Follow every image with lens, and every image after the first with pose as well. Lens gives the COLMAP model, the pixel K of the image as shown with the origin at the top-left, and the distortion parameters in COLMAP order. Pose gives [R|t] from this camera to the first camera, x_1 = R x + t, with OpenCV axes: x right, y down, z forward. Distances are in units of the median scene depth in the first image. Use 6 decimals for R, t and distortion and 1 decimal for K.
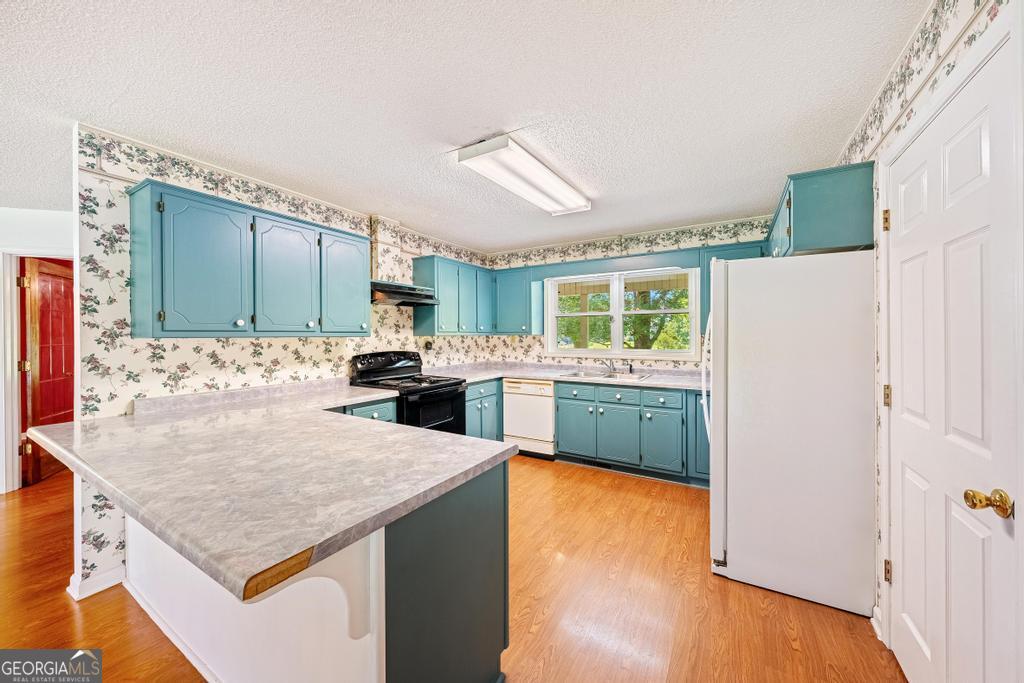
lens RADIAL K [[368.9, 0, 511.8], [0, 368.9, 337.3], [0, 0, 1]] dist [-0.000369, -0.000030]
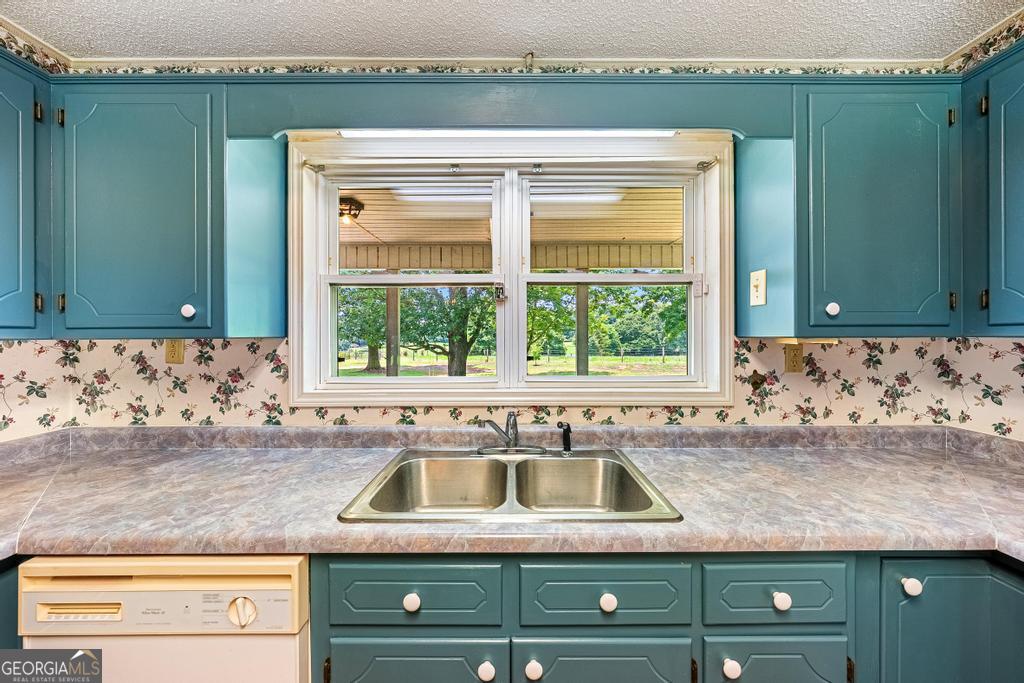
lens RADIAL K [[368.9, 0, 511.8], [0, 368.9, 337.3], [0, 0, 1]] dist [-0.000369, -0.000030]
pose [[0.857295, -0.001486, 0.514824, 0.090151], [0.003357, 0.999991, -0.002705, -0.005560], [-0.514815, 0.004048, 0.857292, 0.642478]]
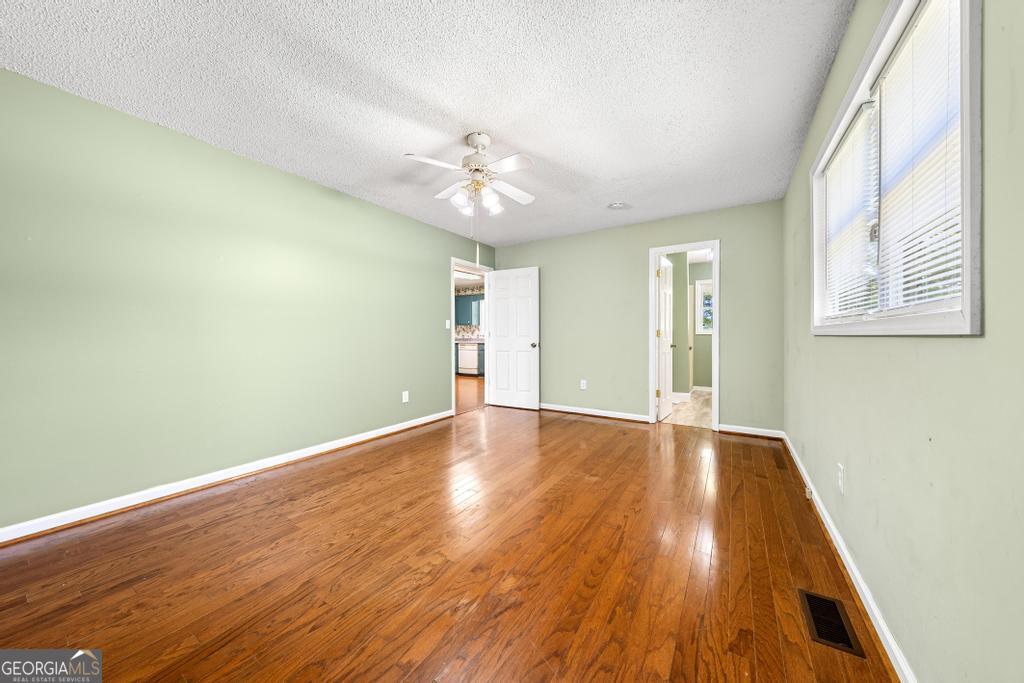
lens RADIAL K [[350.5, 0, 513.3], [0, 350.5, 335.2], [0, 0, 1]] dist [-0.000066, -0.000009]
pose [[0.999823, 0.003260, -0.018541, 0.333978], [-0.003299, 0.999992, -0.002085, 0.056904], [0.018534, 0.002145, 0.999826, -1.116886]]
